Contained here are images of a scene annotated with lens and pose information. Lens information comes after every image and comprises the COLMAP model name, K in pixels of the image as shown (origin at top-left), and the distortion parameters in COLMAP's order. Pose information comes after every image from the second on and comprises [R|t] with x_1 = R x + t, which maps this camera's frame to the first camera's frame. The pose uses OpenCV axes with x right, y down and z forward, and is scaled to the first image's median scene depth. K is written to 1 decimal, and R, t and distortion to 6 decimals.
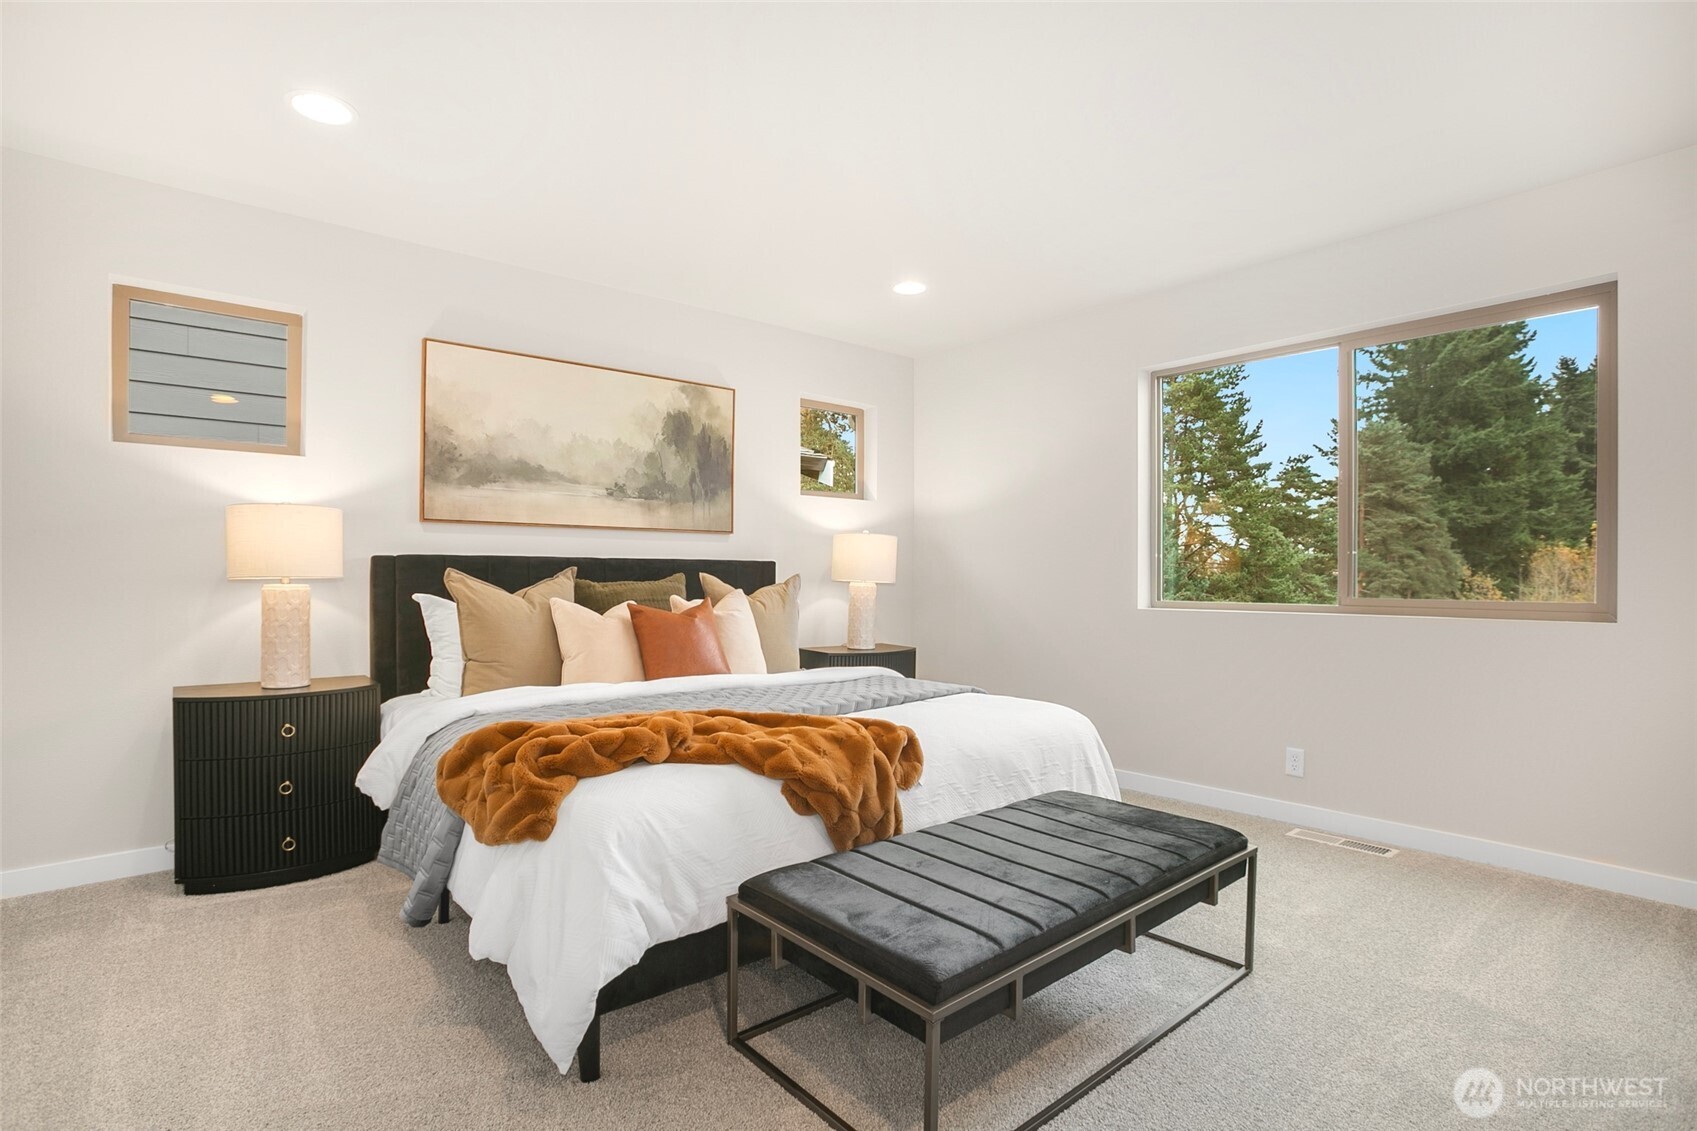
lens RADIAL K [[817.7, 0, 834.7], [0, 817.7, 569.6], [0, 0, 1]] dist [-0.036230, -0.000142]
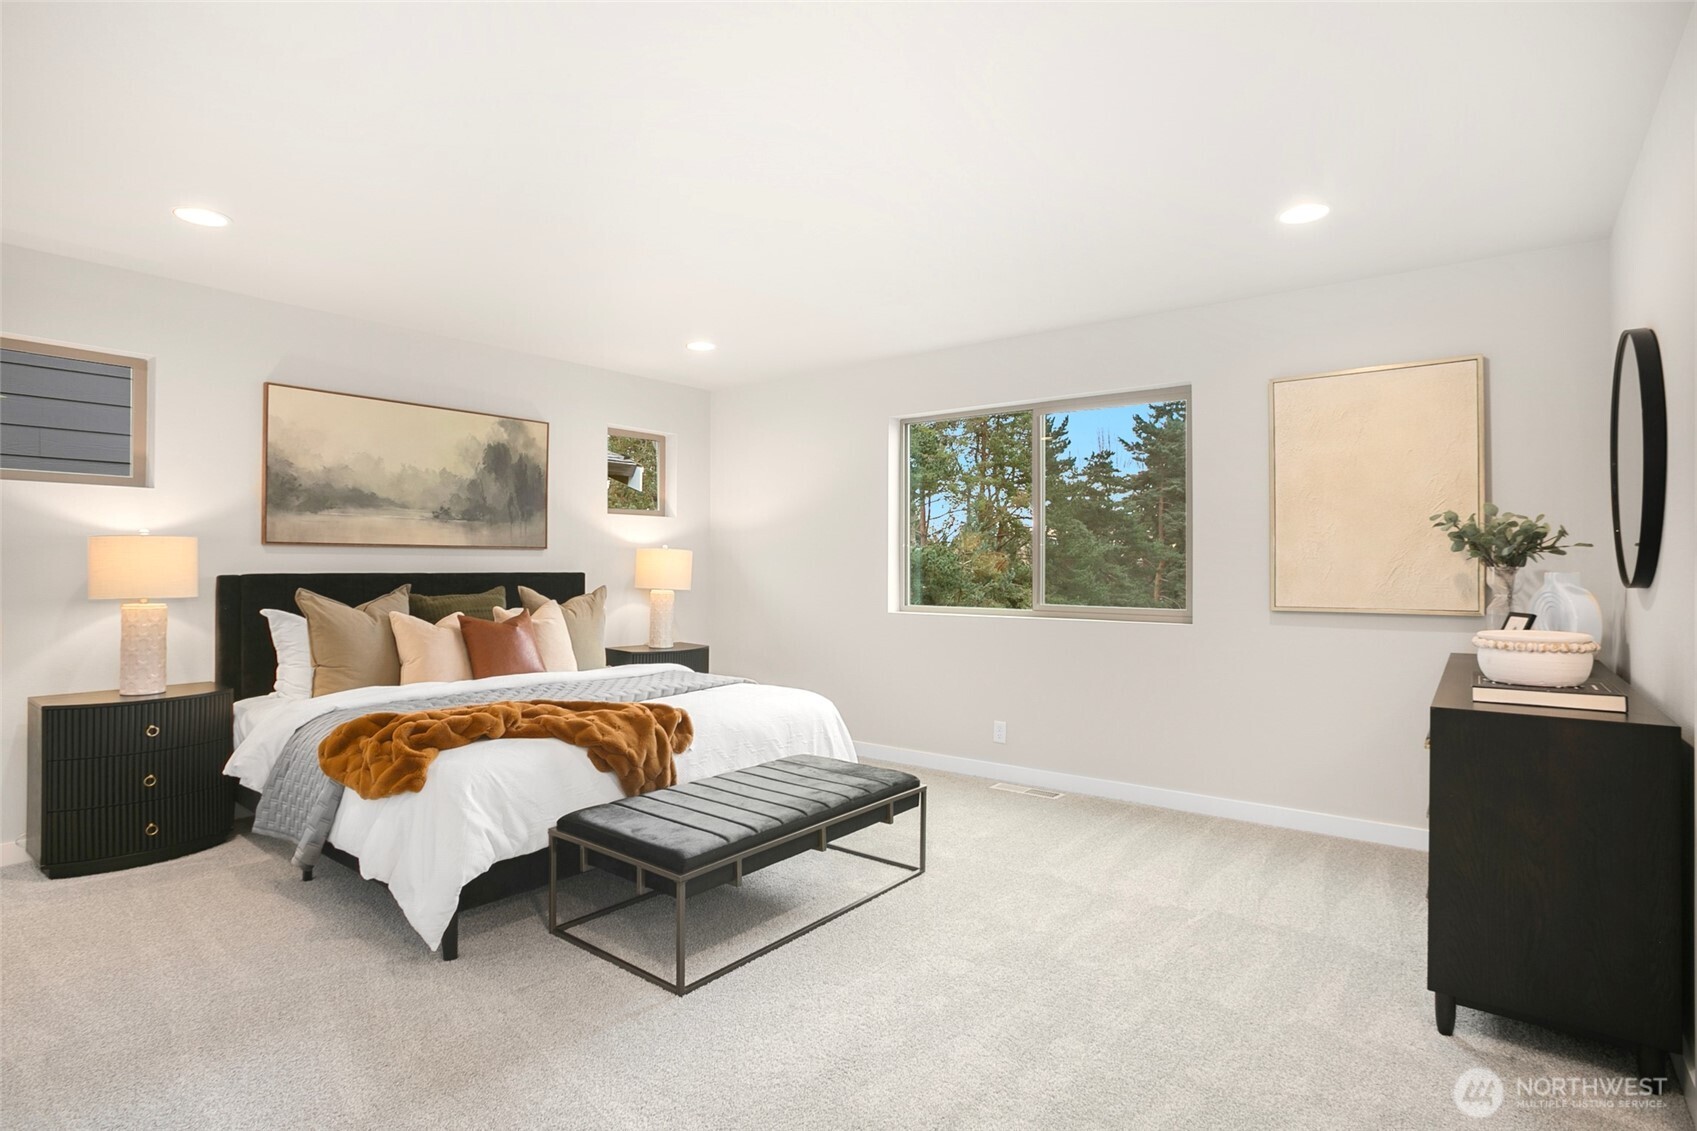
lens RADIAL K [[849.9, 0, 798.8], [0, 849.9, 567.7], [0, 0, 1]] dist [-0.026598, 0.019223]
pose [[0.985481, -0.001400, 0.169779, 0.029791], [-0.000397, 0.999944, 0.010548, -0.044577], [-0.169784, -0.010462, 0.985426, -0.326906]]
